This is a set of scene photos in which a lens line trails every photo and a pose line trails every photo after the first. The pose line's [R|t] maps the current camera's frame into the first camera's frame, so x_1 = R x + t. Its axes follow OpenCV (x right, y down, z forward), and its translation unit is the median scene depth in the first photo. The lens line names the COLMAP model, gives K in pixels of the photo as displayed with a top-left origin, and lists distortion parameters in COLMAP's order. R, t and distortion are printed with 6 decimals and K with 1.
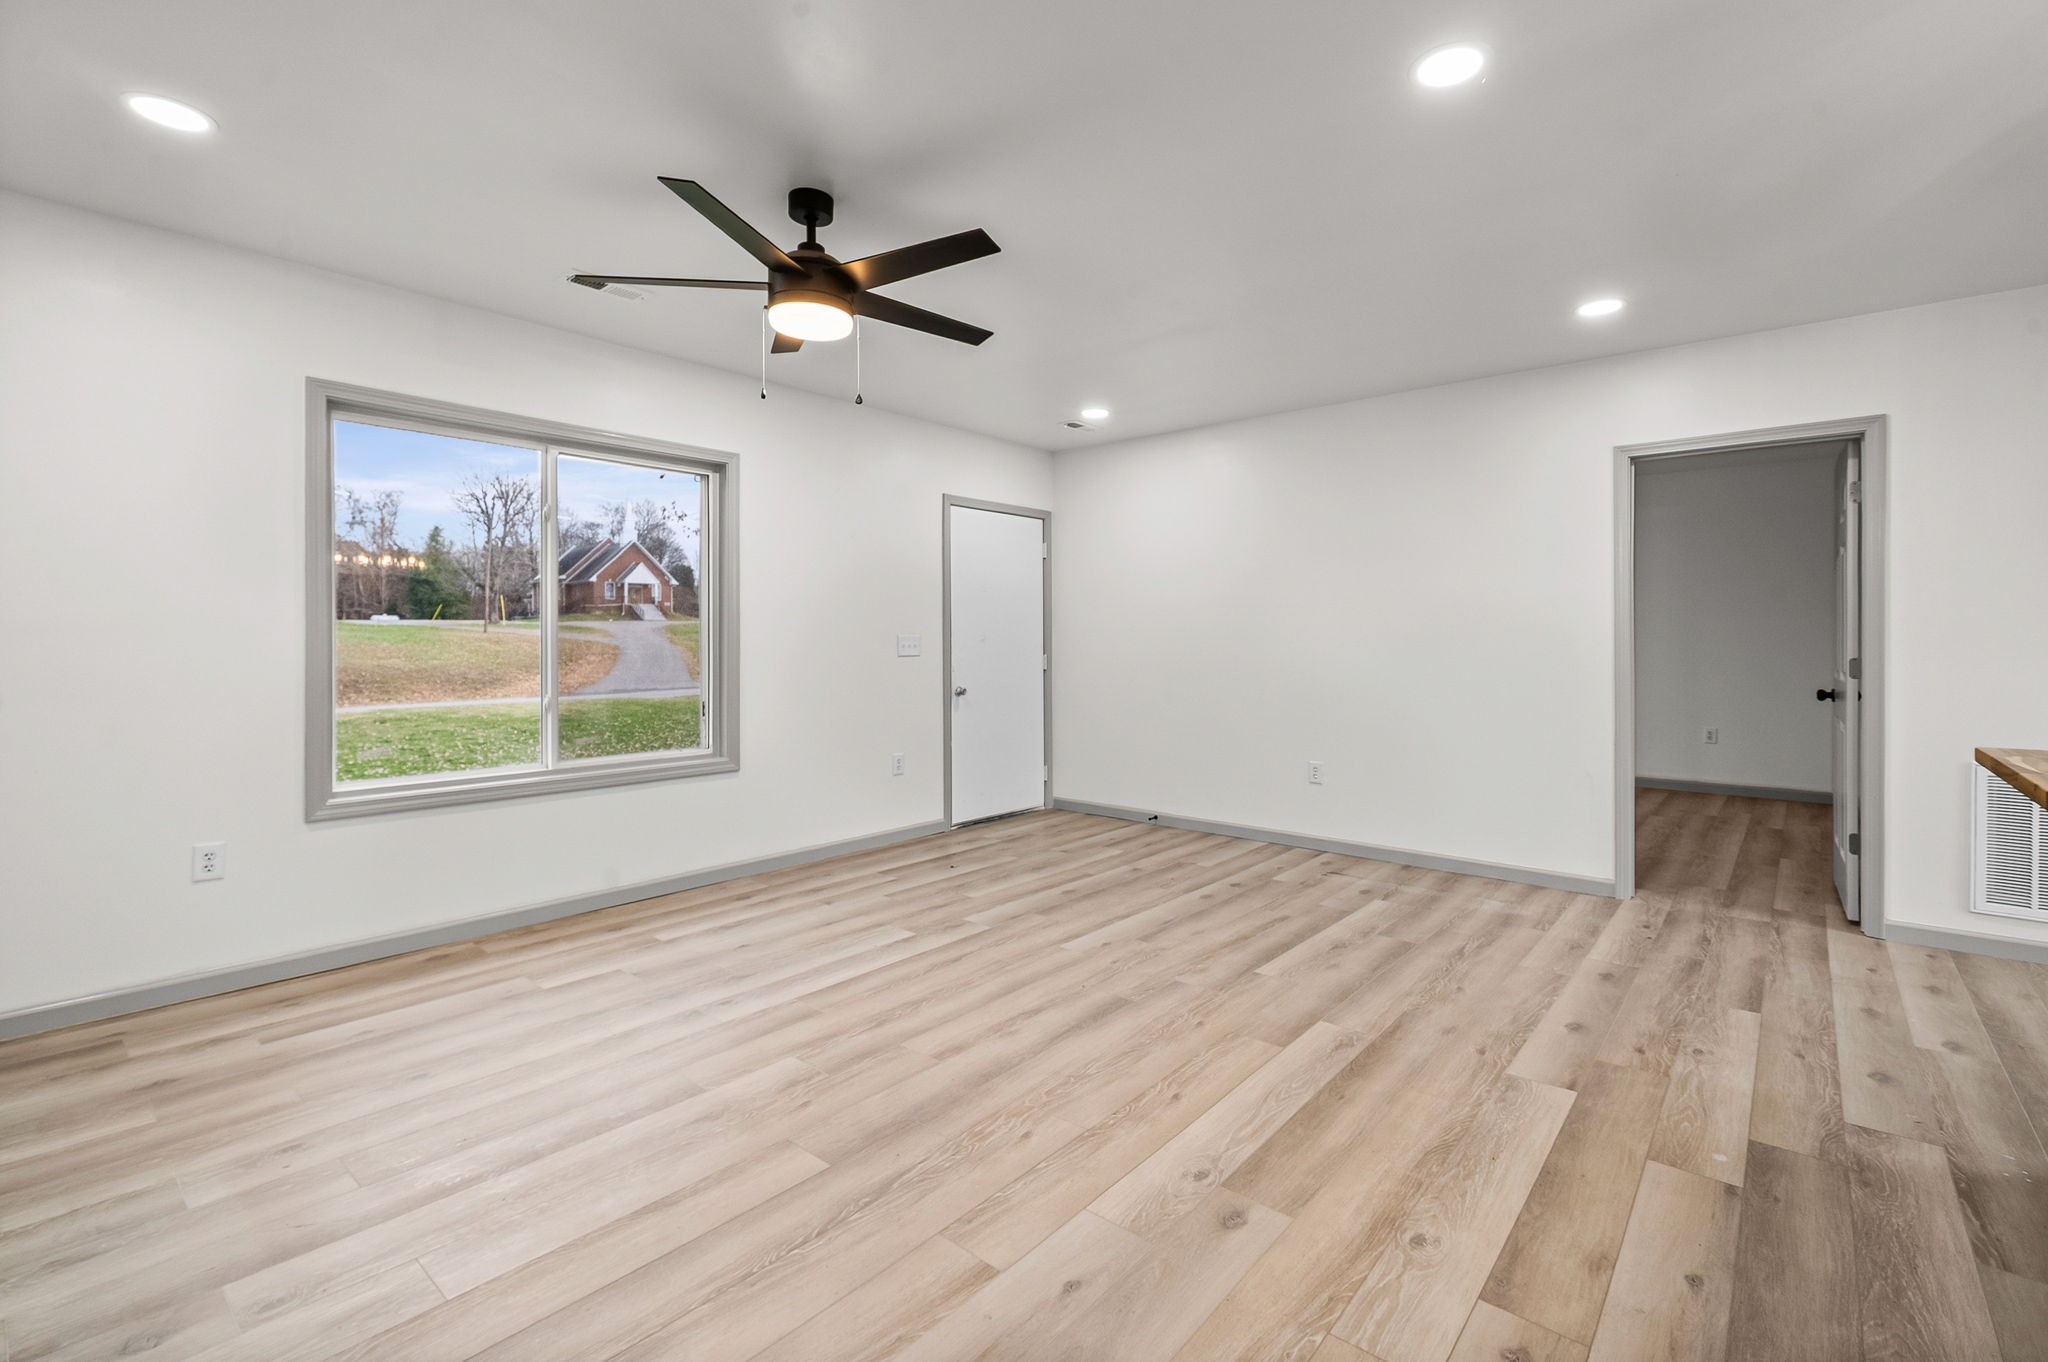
lens RADIAL K [[907.8, 0, 1063.2], [0, 907.8, 644.6], [0, 0, 1]] dist [-0.000670, -0.000027]
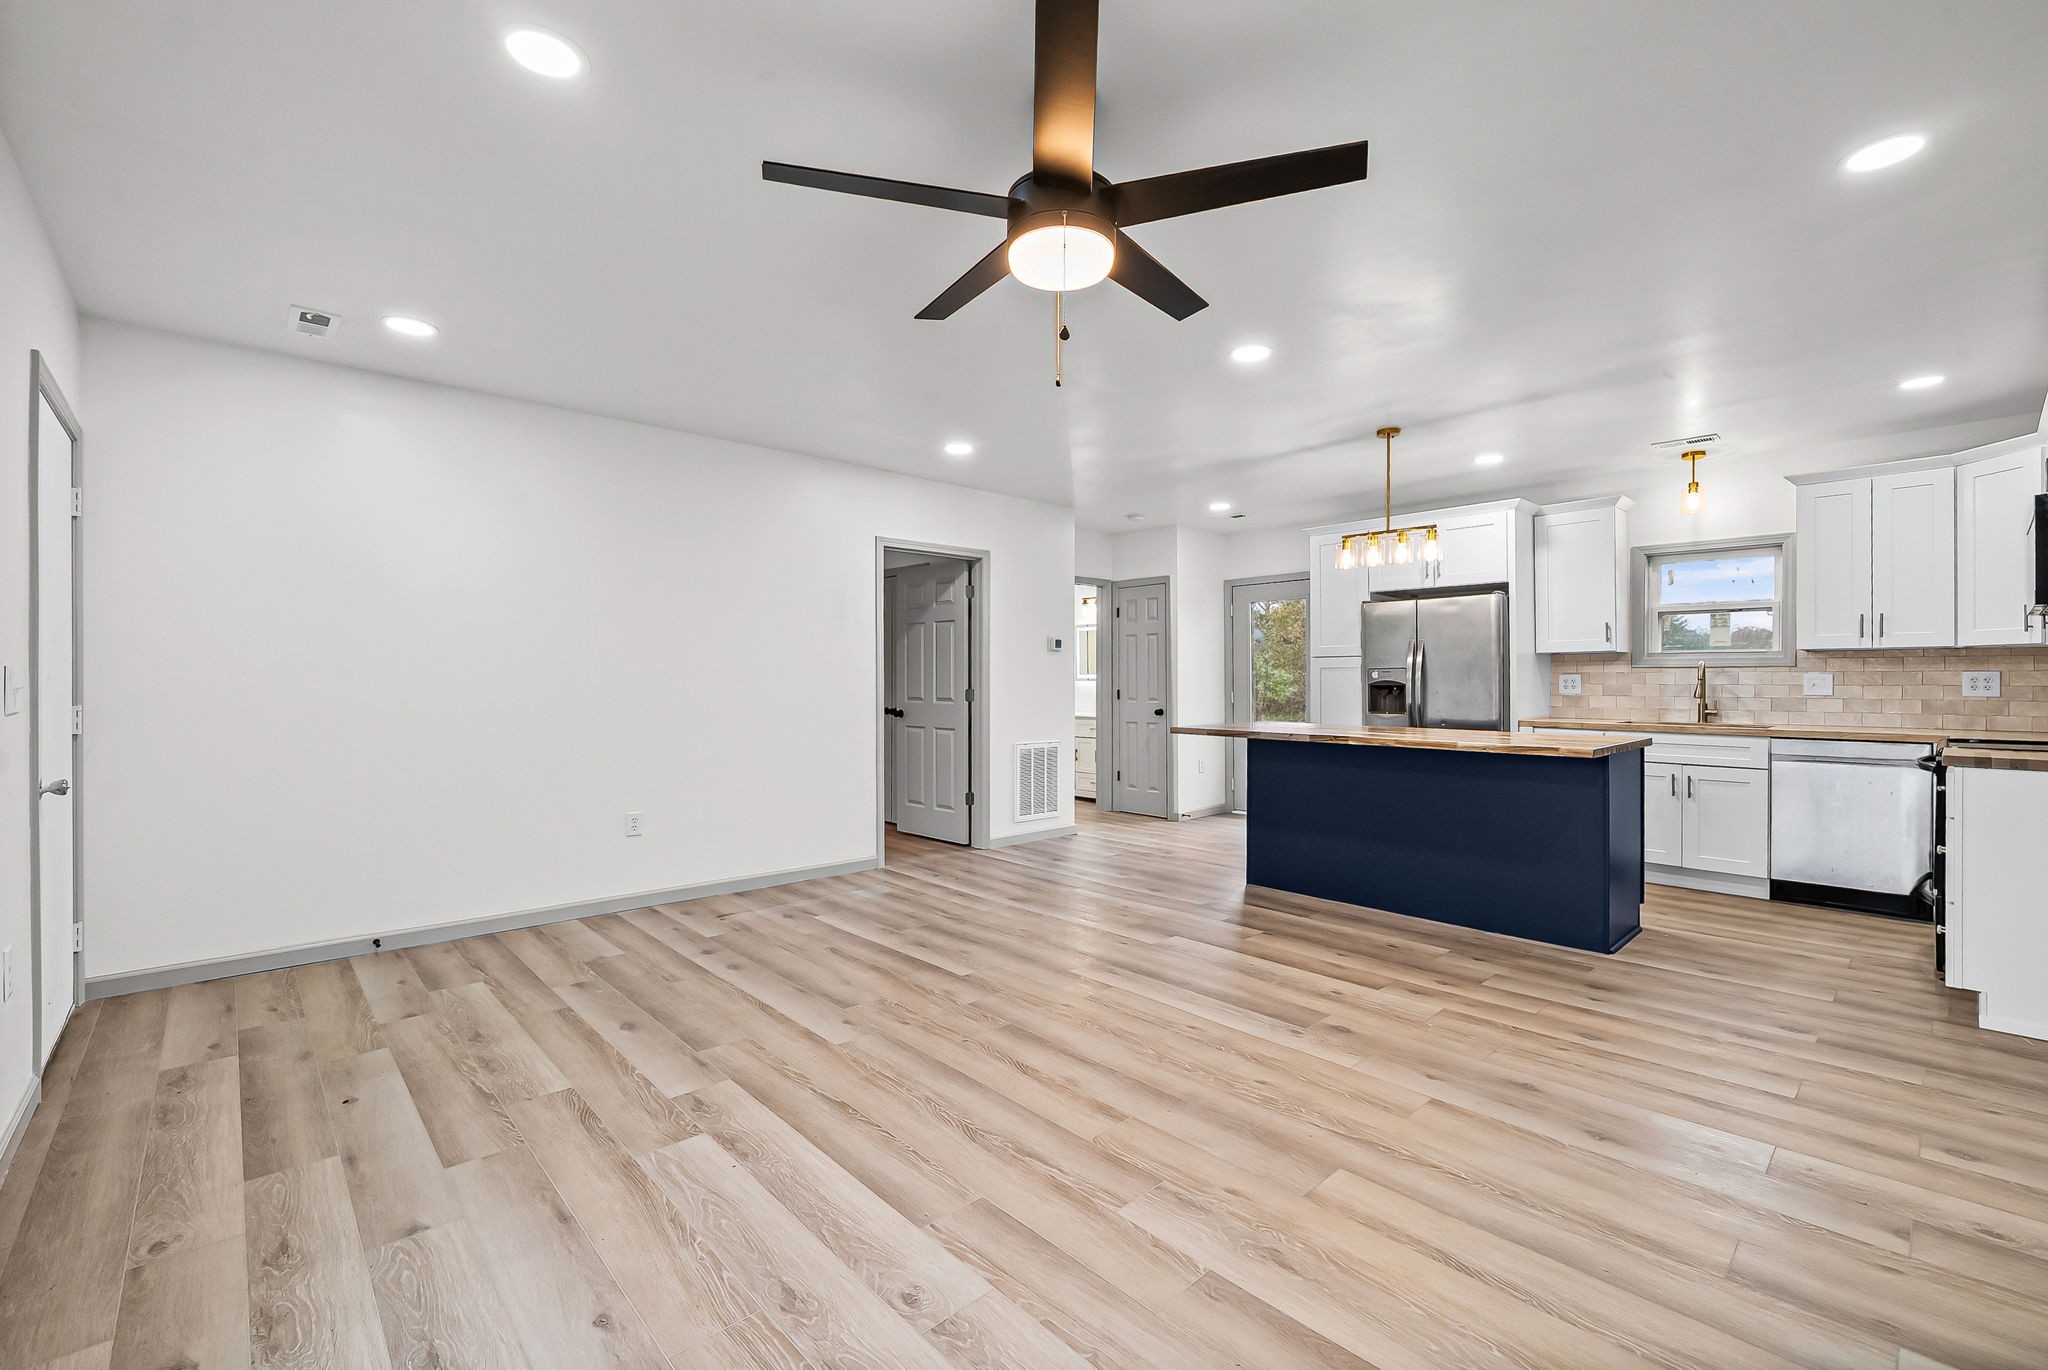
lens RADIAL K [[853.8, 0, 1048.2], [0, 853.8, 674.6], [0, 0, 1]] dist [-0.001304, -0.000395]
pose [[0.128245, 0.006874, 0.991719, -0.842178], [0.002837, 0.999969, -0.007298, -0.001824], [-0.991738, 0.003749, 0.128222, 0.781331]]
